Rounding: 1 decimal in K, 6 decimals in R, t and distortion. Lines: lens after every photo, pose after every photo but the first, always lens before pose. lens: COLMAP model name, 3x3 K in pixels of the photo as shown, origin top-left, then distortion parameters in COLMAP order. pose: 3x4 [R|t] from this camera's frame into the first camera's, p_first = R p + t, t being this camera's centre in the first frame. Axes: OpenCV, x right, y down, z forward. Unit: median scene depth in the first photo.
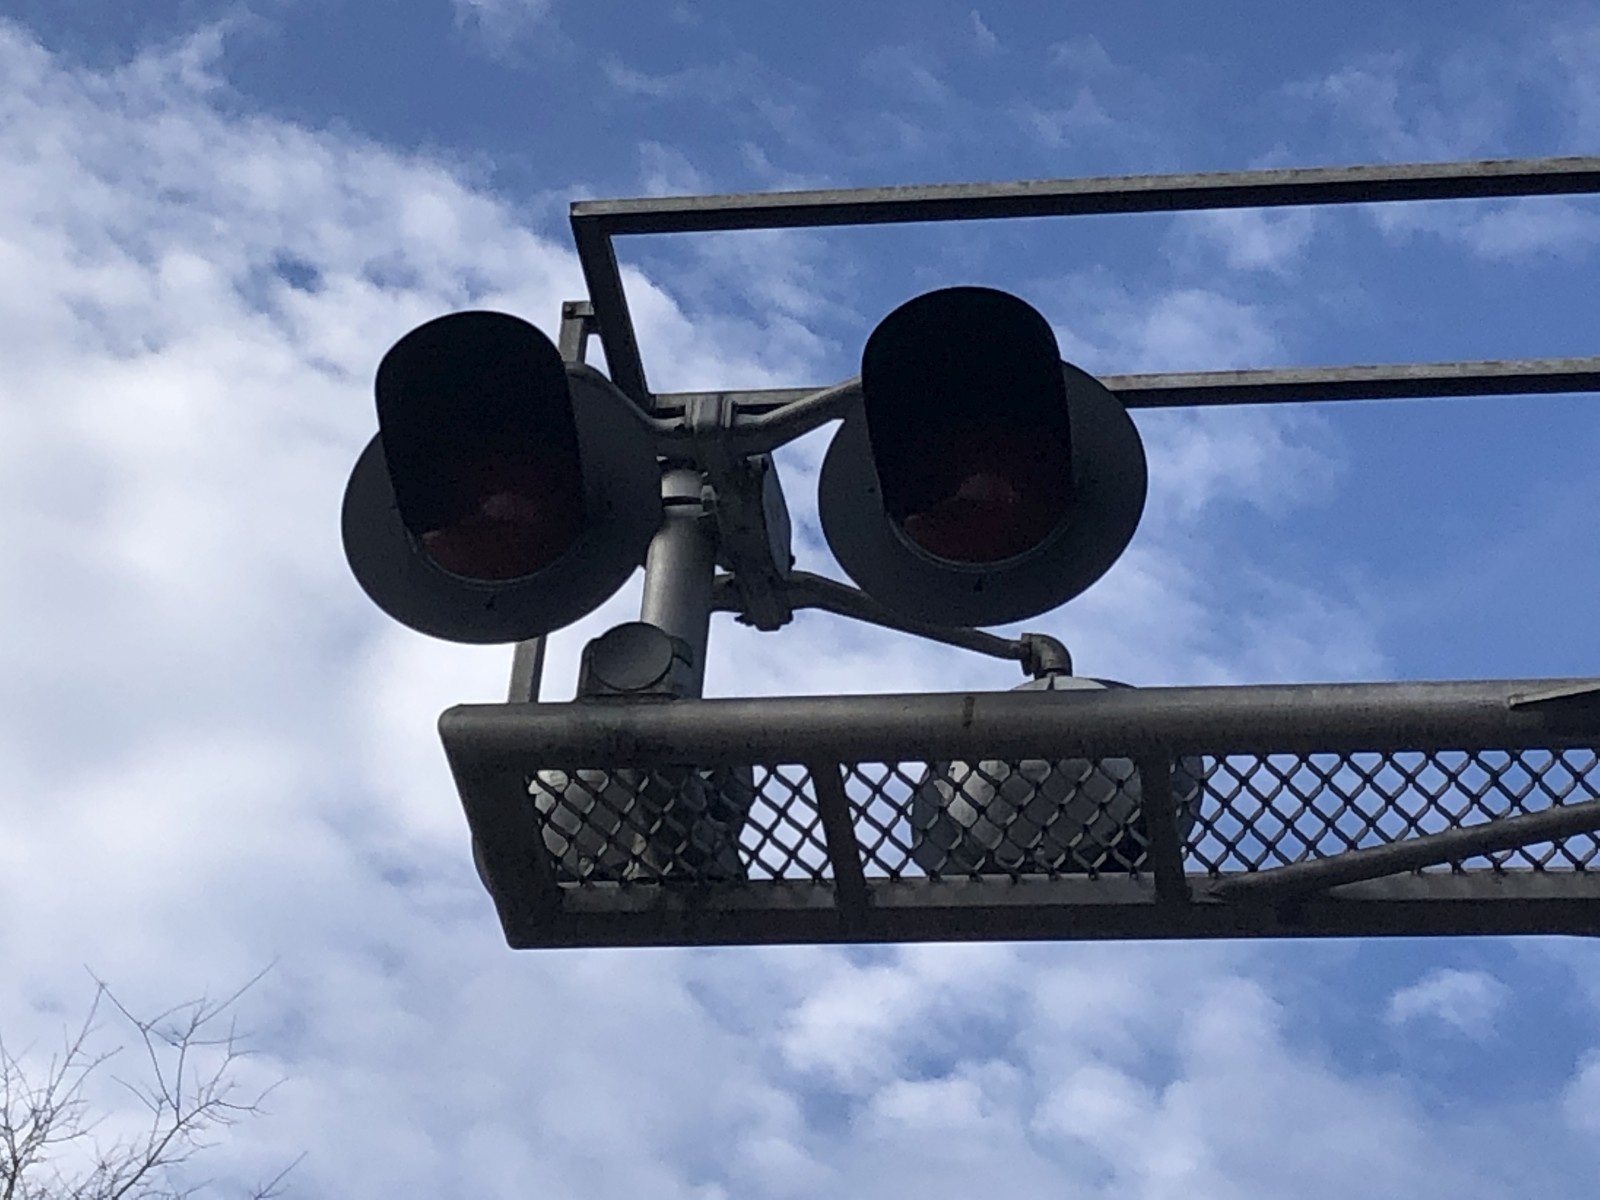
lens RADIAL K [[4700.9, 0, 800.0], [0, 4700.9, 600.0], [0, 0, 1]] dist [-0.017140, -0.304225]
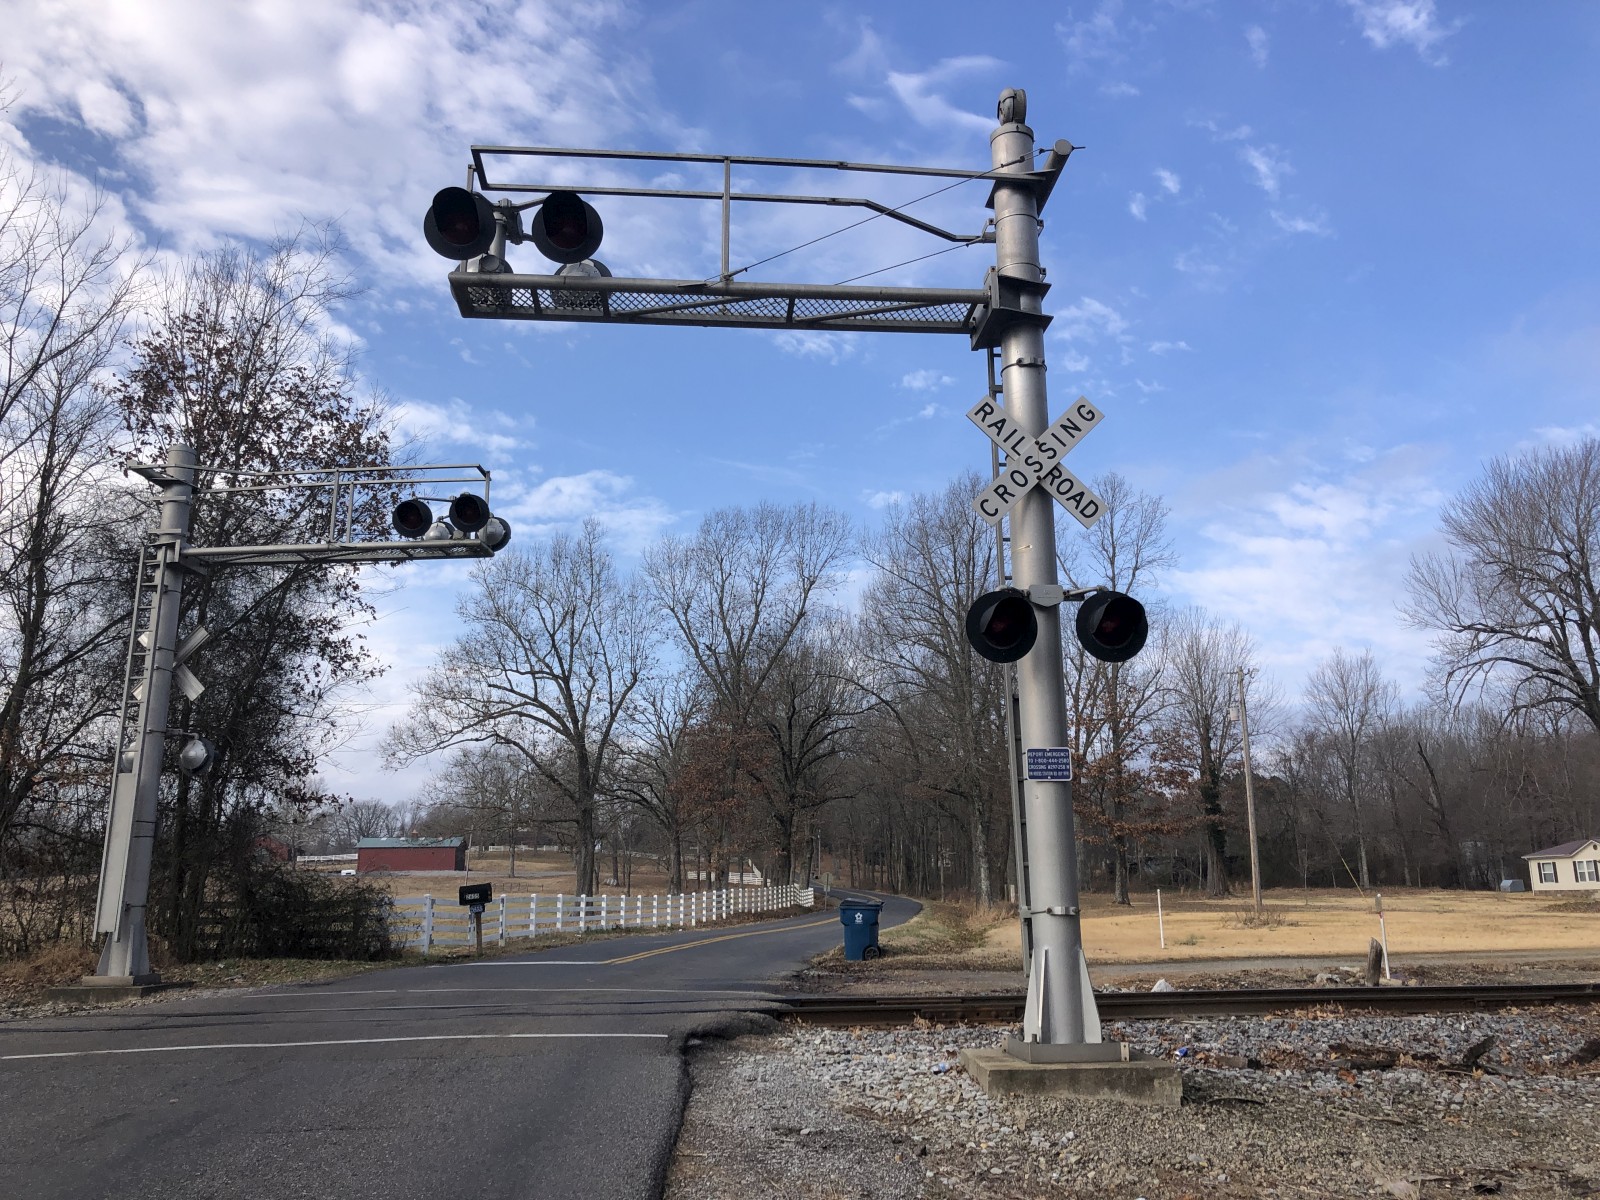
lens RADIAL K [[1314.0, 0, 813.0], [0, 1314.0, 560.1], [0, 0, 1]] dist [0.029181, -0.011132]
pose [[0.969889, -0.017764, 0.242898, -0.046990], [-0.073202, 0.929957, 0.360307, -0.202982], [-0.232286, -0.367239, 0.900655, -0.348588]]
